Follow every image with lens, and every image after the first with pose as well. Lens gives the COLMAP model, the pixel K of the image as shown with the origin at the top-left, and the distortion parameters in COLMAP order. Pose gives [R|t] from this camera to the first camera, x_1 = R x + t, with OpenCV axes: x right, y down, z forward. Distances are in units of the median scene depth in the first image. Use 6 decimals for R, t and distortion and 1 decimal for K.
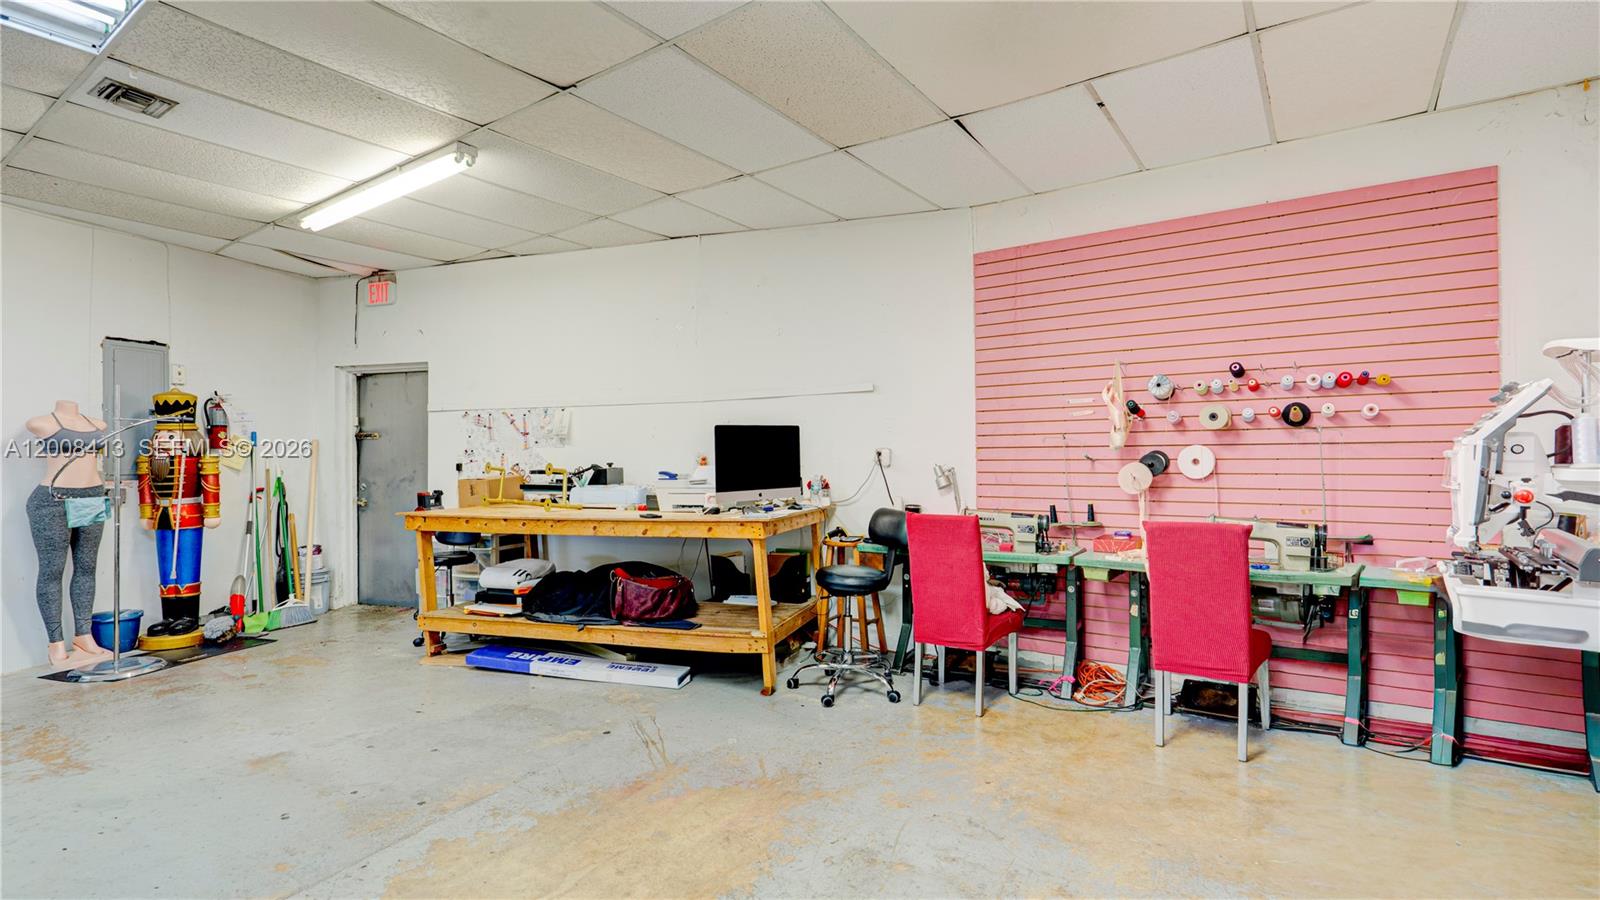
lens RADIAL K [[781.4, 0, 812.6], [0, 781.4, 459.0], [0, 0, 1]] dist [0.003084, 0.000624]
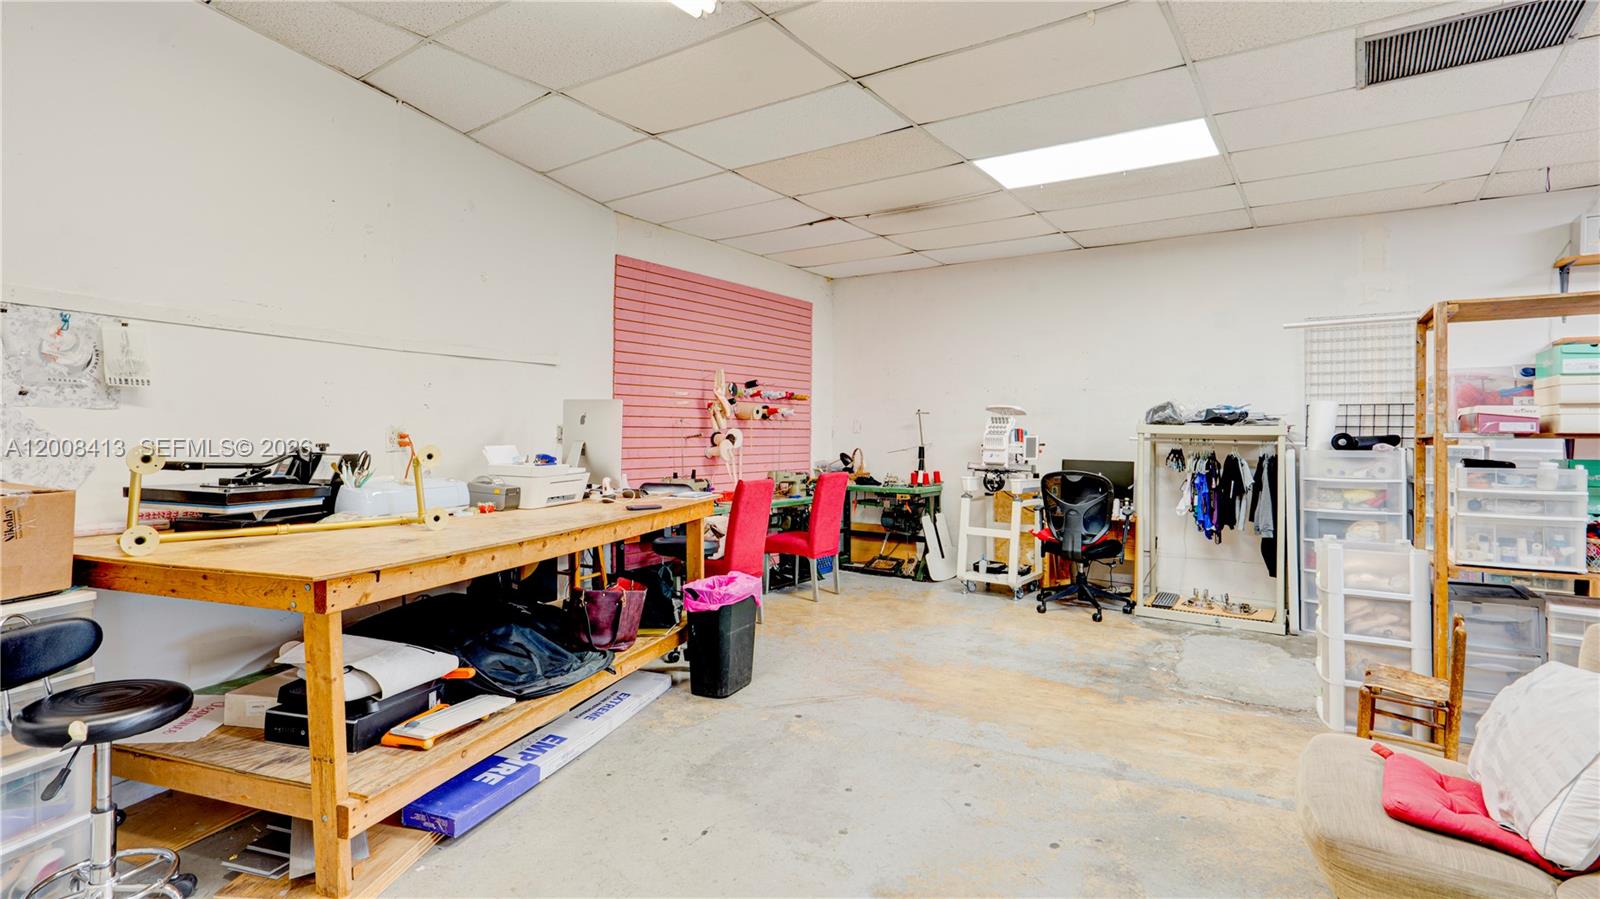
lens RADIAL K [[781.4, 0, 813.3], [0, 781.4, 437.4], [0, 0, 1]] dist [0.003084, 0.000624]
pose [[-0.032414, -0.002977, 0.999470, -1.217740], [-0.009450, 0.999952, 0.002672, -0.005733], [-0.999430, -0.009359, -0.032441, 0.988335]]
